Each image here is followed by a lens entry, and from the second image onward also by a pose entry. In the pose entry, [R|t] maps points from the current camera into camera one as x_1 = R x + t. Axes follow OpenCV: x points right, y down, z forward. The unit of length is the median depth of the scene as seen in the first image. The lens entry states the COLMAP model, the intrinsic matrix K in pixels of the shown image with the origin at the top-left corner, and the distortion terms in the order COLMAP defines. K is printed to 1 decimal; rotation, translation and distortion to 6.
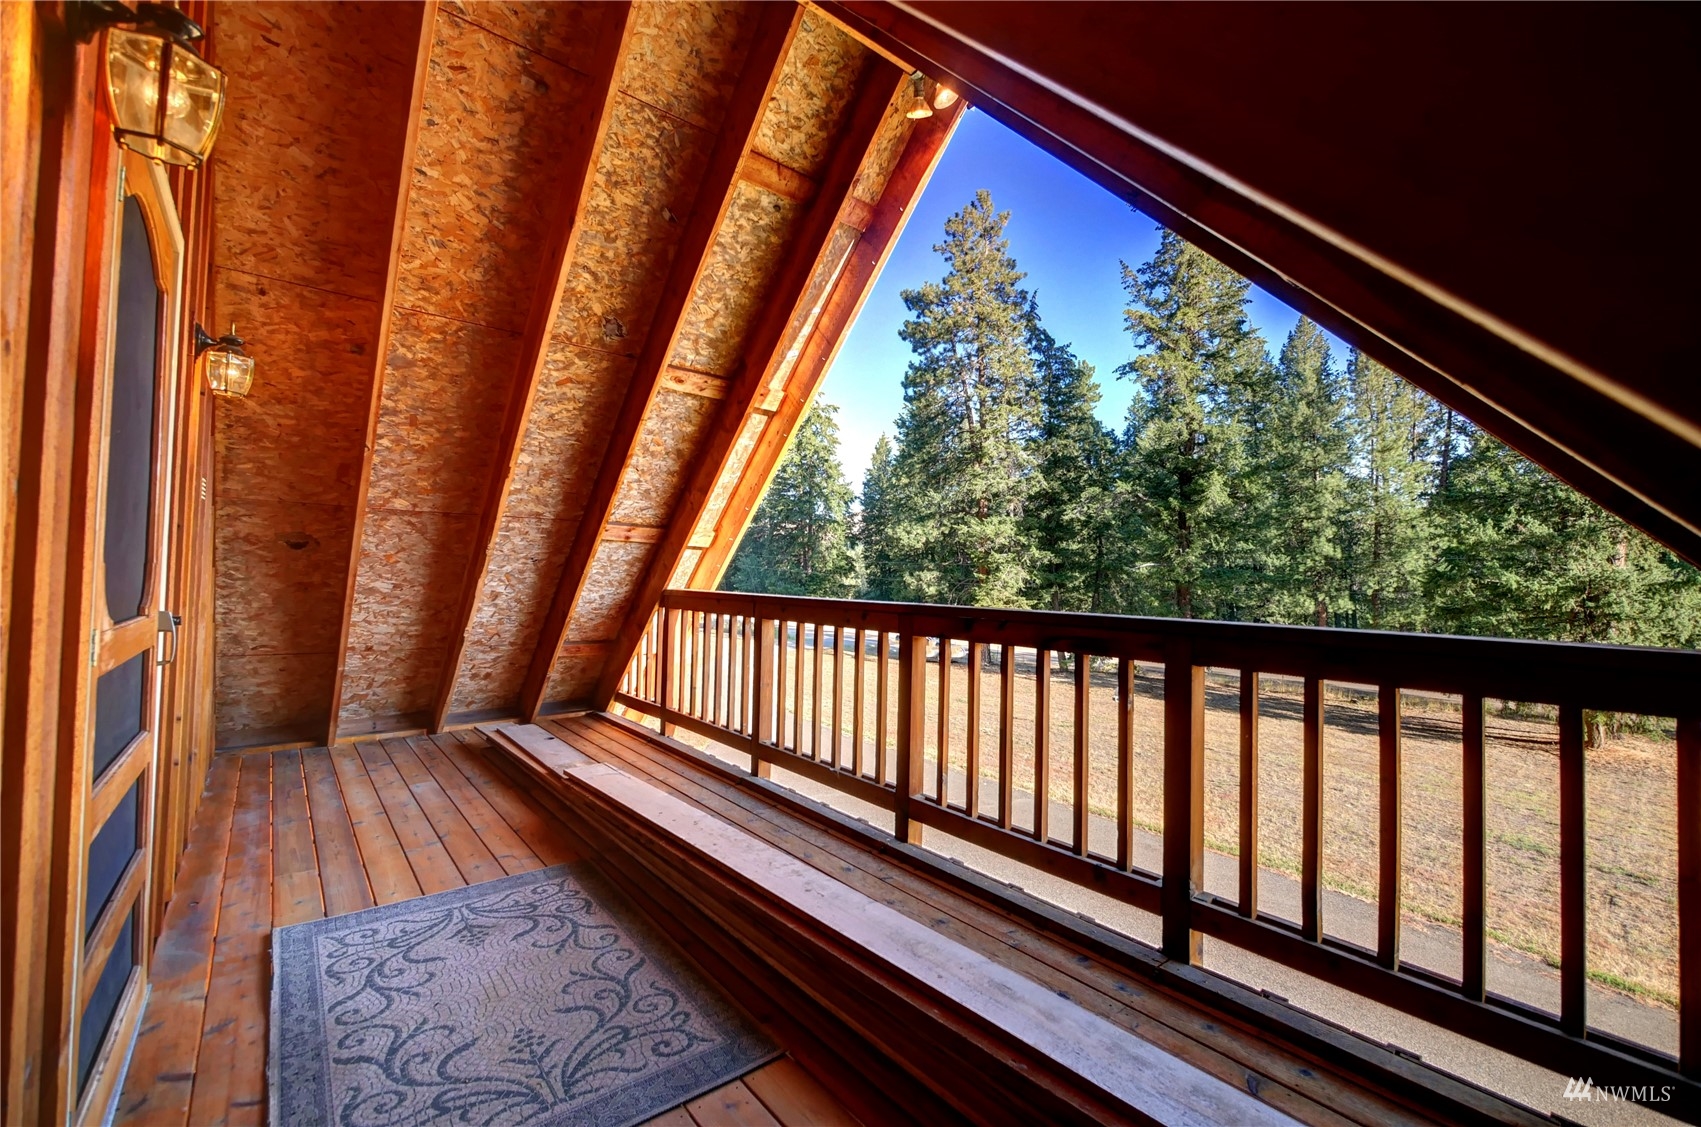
lens RADIAL K [[702.7, 0, 860.1], [0, 702.7, 554.1], [0, 0, 1]] dist [-0.006930, 0.000531]
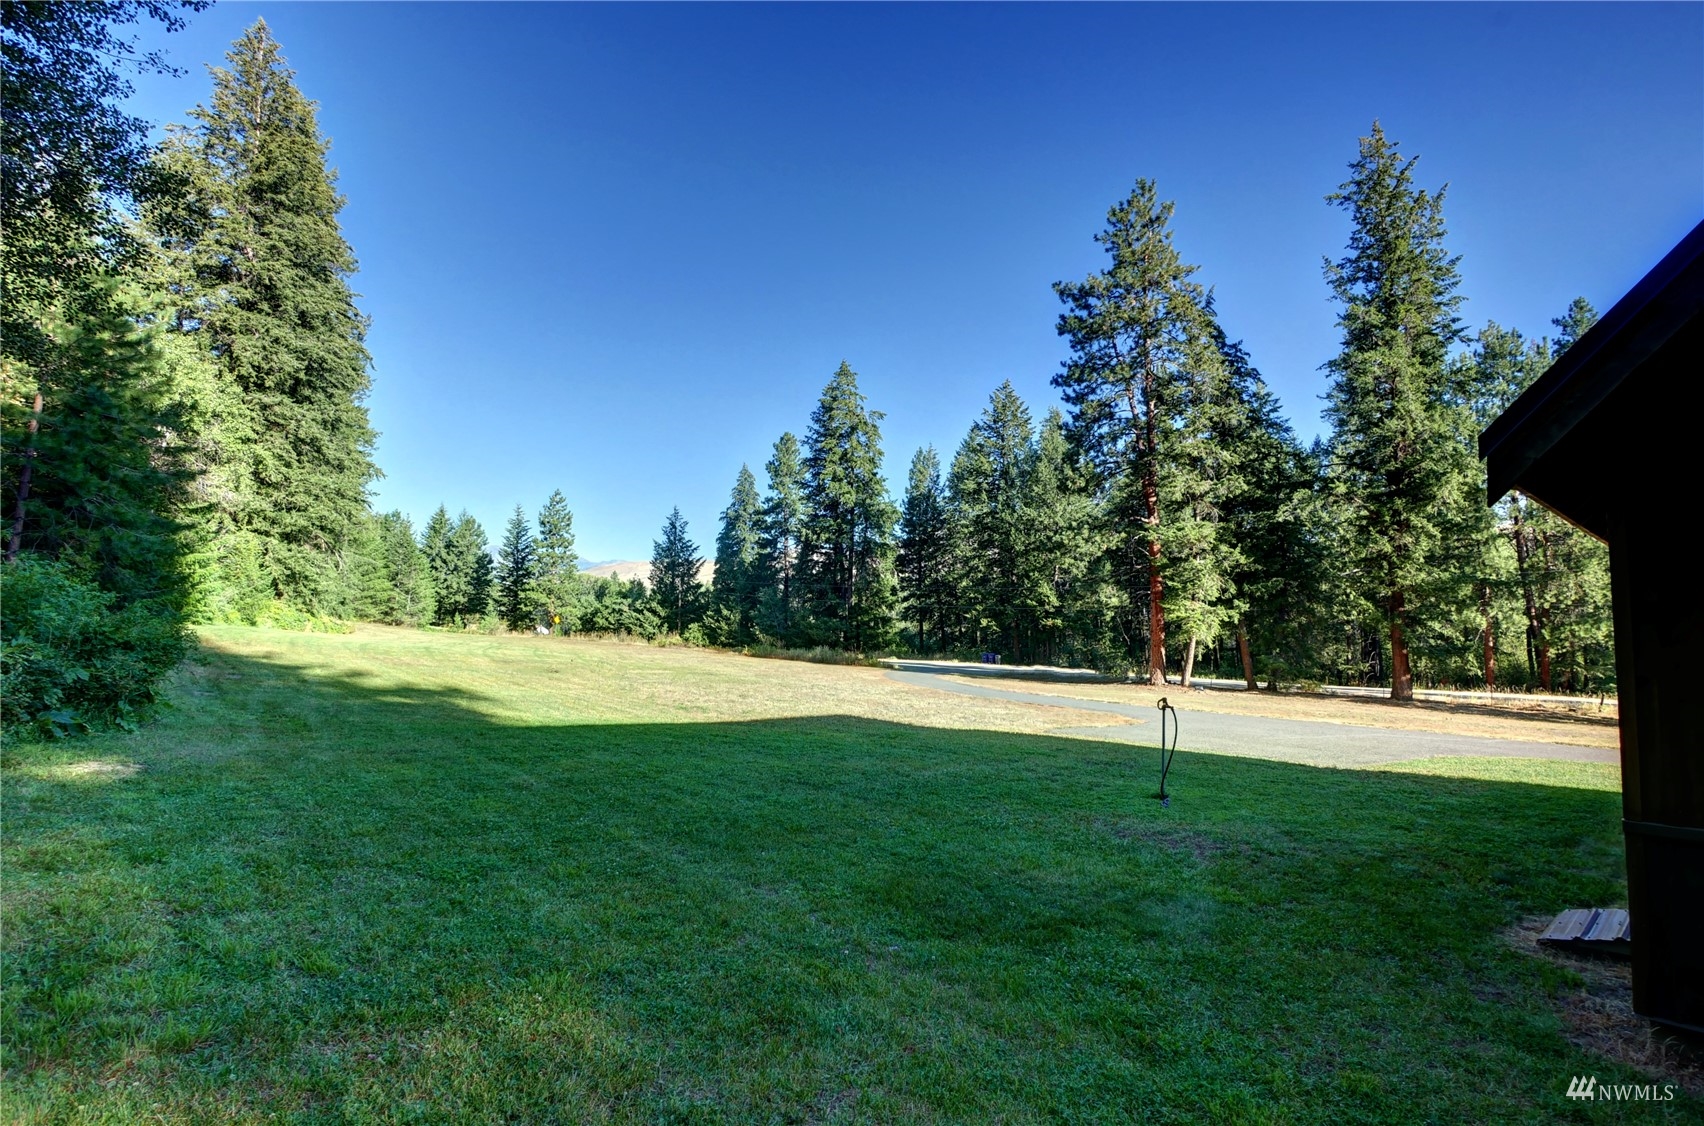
lens RADIAL K [[843.5, 0, 874.4], [0, 843.5, 560.1], [0, 0, 1]] dist [-0.000055, -0.000136]
pose [[0.997799, -0.001487, 0.066296, -0.273470], [0.004306, 0.999091, -0.042403, 0.040119], [-0.066173, 0.042595, 0.996899, -0.082861]]
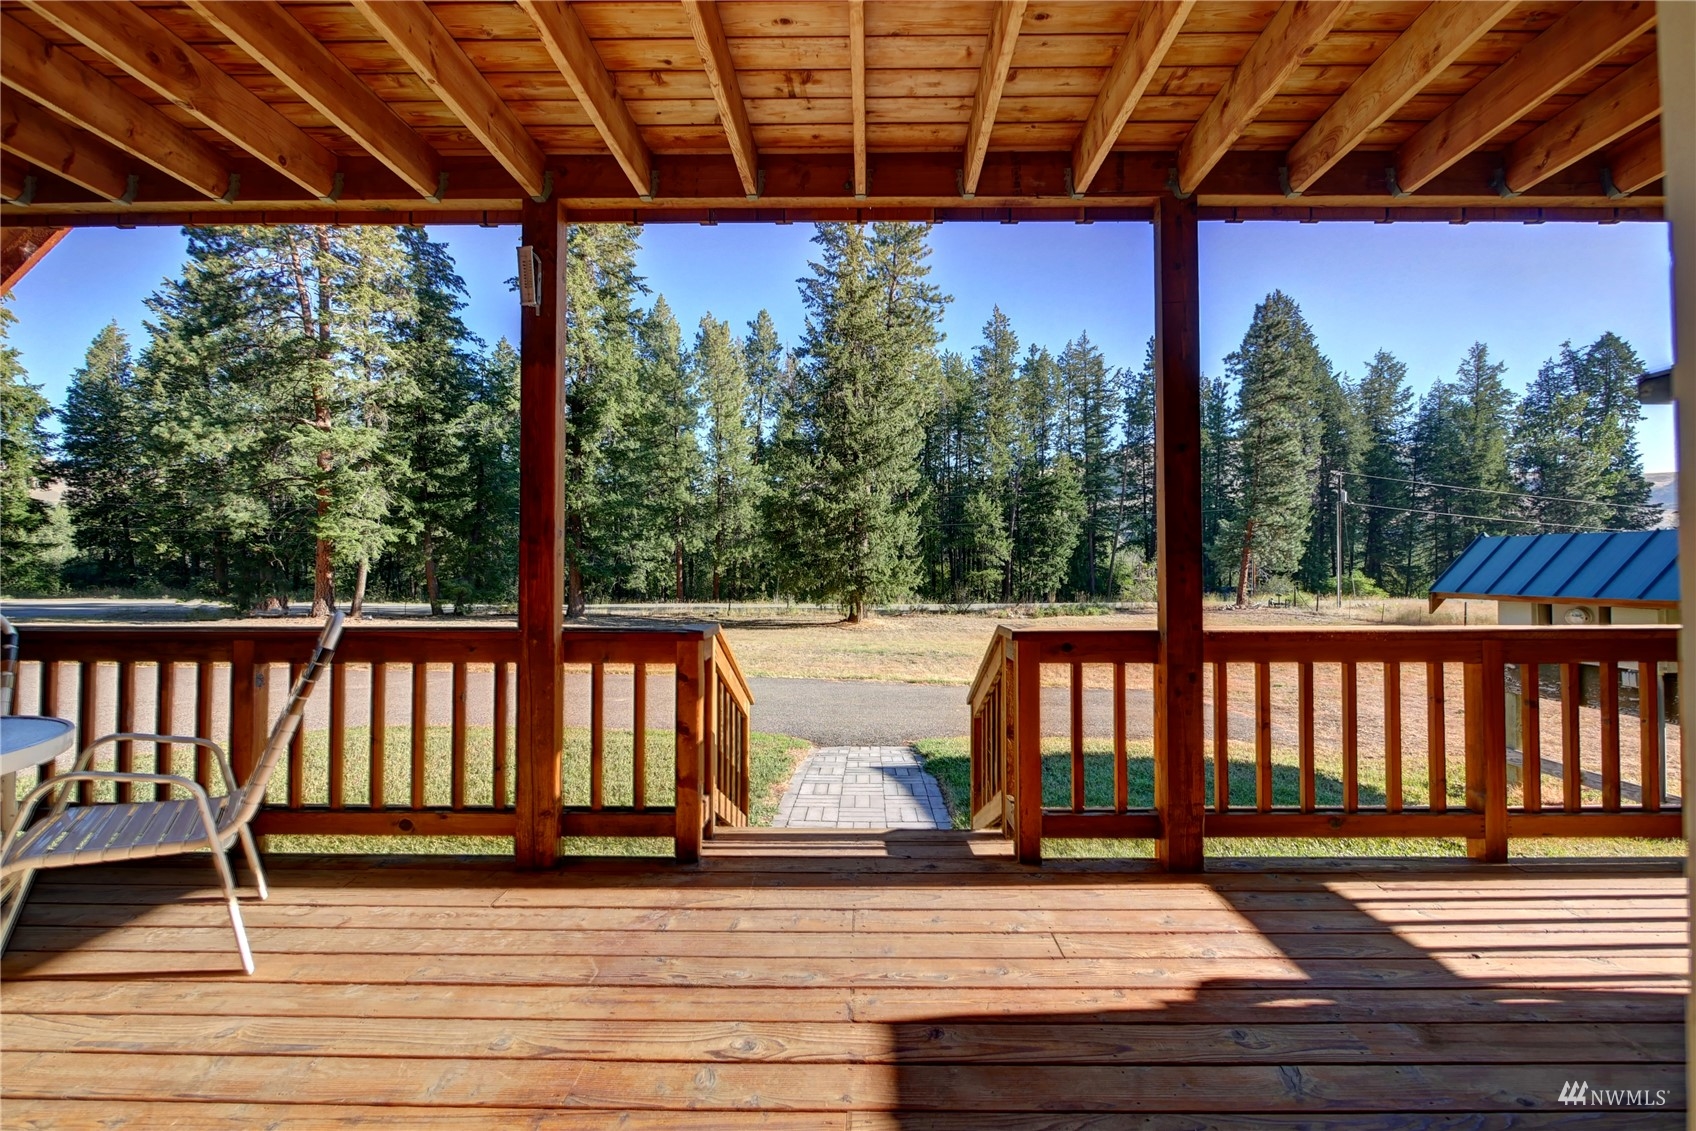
lens RADIAL K [[711.2, 0, 856.9], [0, 711.2, 541.1], [0, 0, 1]] dist [-0.001894, -0.001055]
pose [[0.653387, 0.002244, 0.757021, -0.038204], [-0.015521, 0.999825, 0.010432, 0.056165], [-0.756865, -0.018566, 0.653308, 0.024708]]
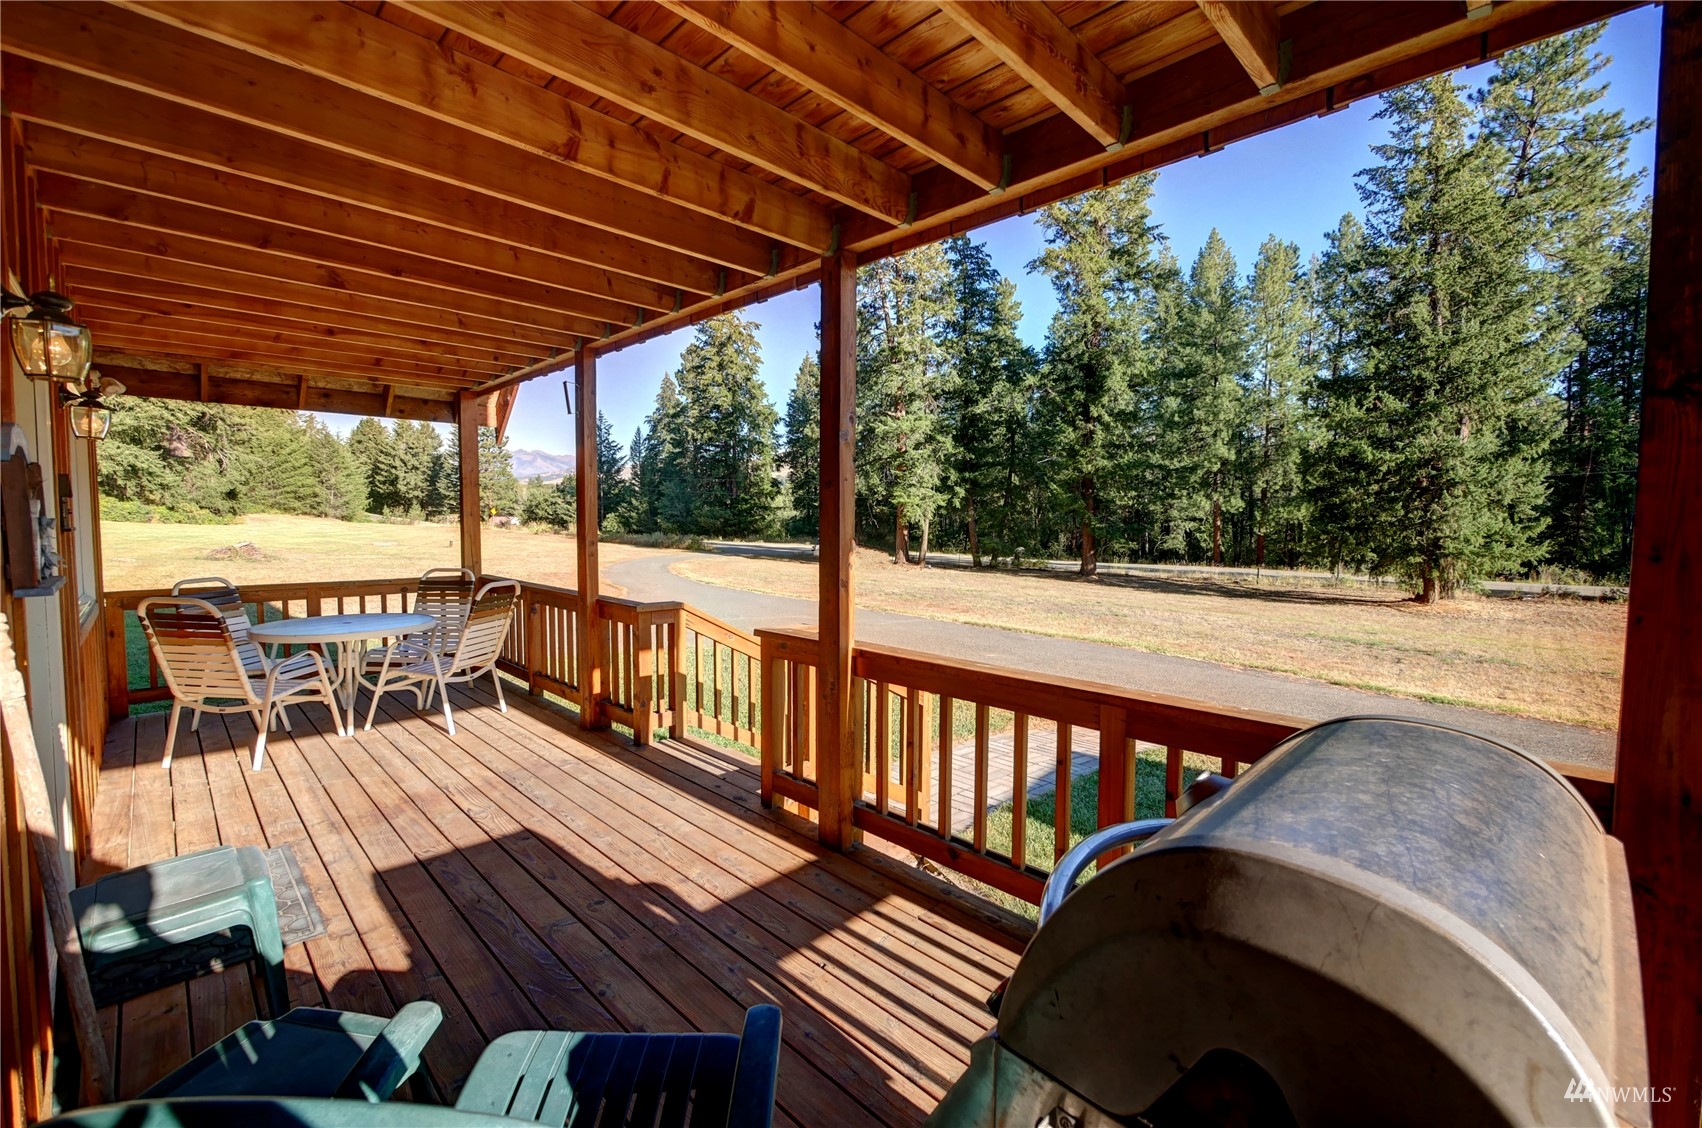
lens RADIAL K [[703.1, 0, 858.2], [0, 703.1, 554.2], [0, 0, 1]] dist [-0.006930, 0.000531]
pose [[0.995312, -0.020456, 0.094527, 0.014342], [0.011766, 0.995728, 0.091584, 0.049927], [-0.095996, -0.090043, 0.991301, -0.017994]]
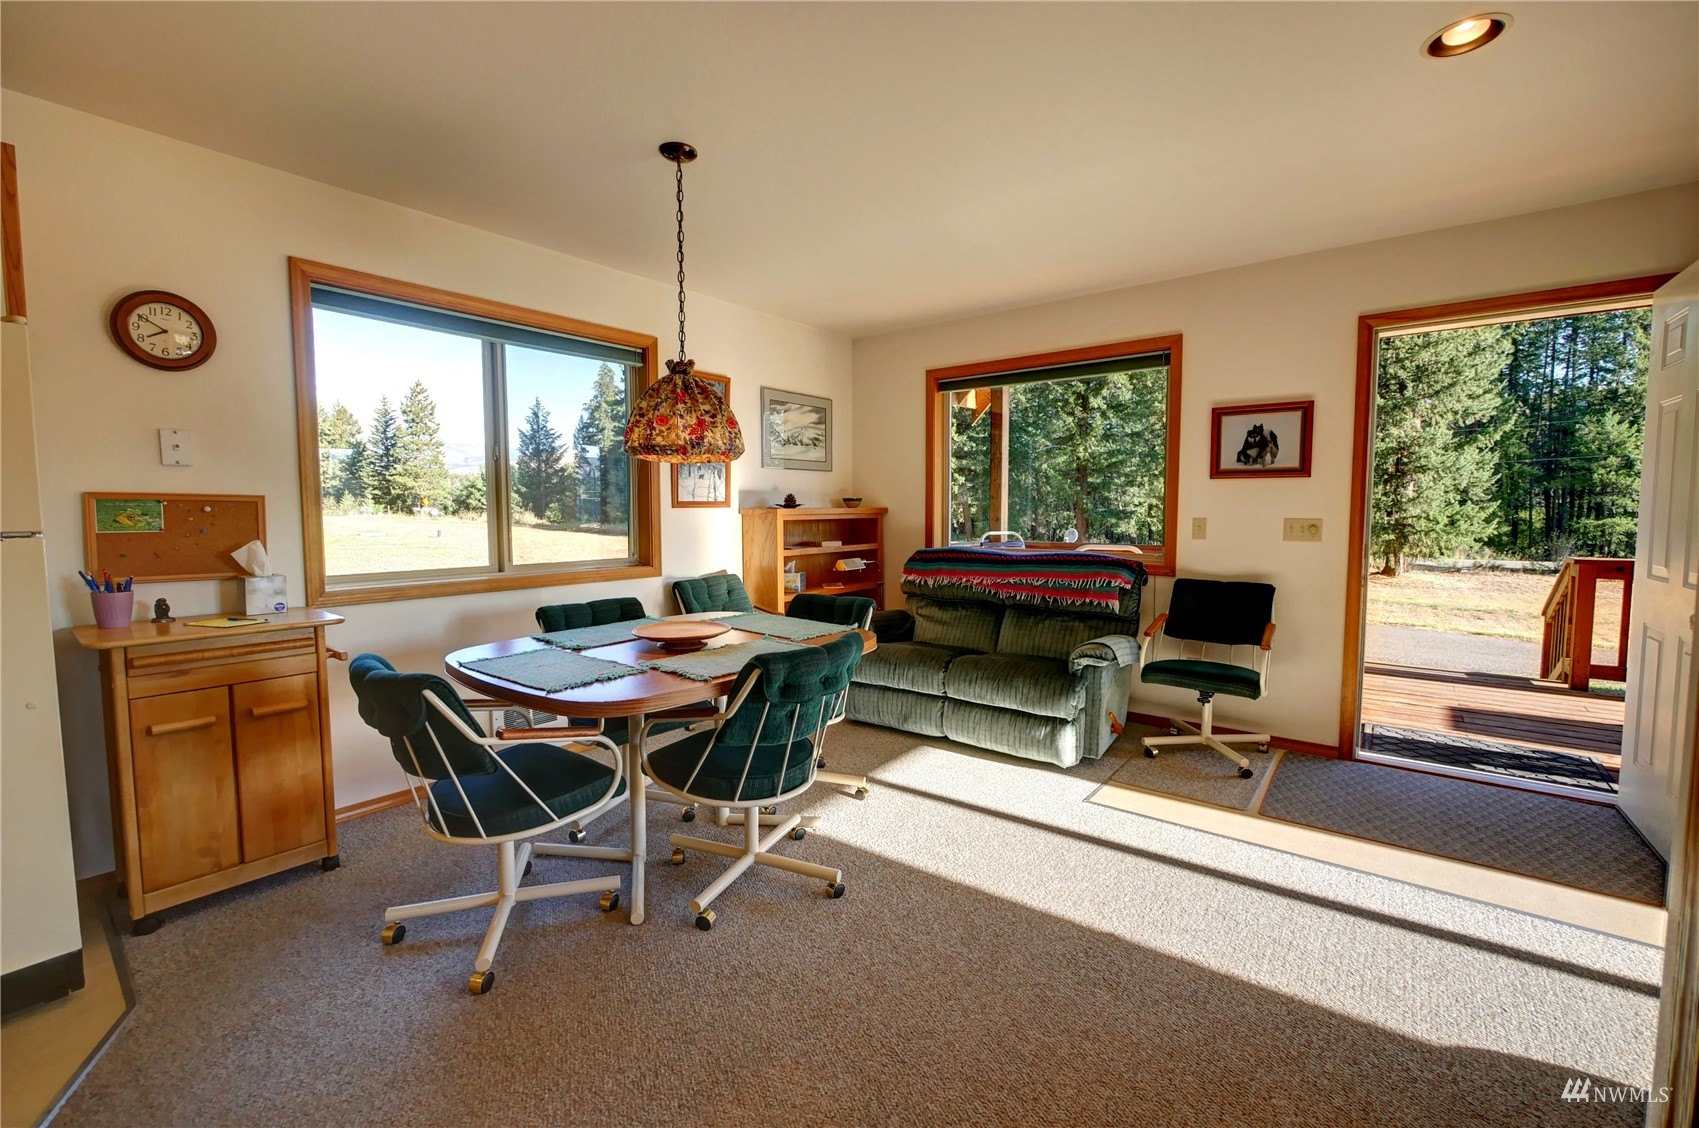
lens RADIAL K [[701.9, 0, 856.5], [0, 701.9, 553.0], [0, 0, 1]] dist [-0.006930, 0.000531]
pose [[0.977947, -0.034927, 0.205913, -0.105003], [0.013120, 0.994244, 0.106335, 0.051547], [-0.208442, -0.101289, 0.972776, -0.021516]]
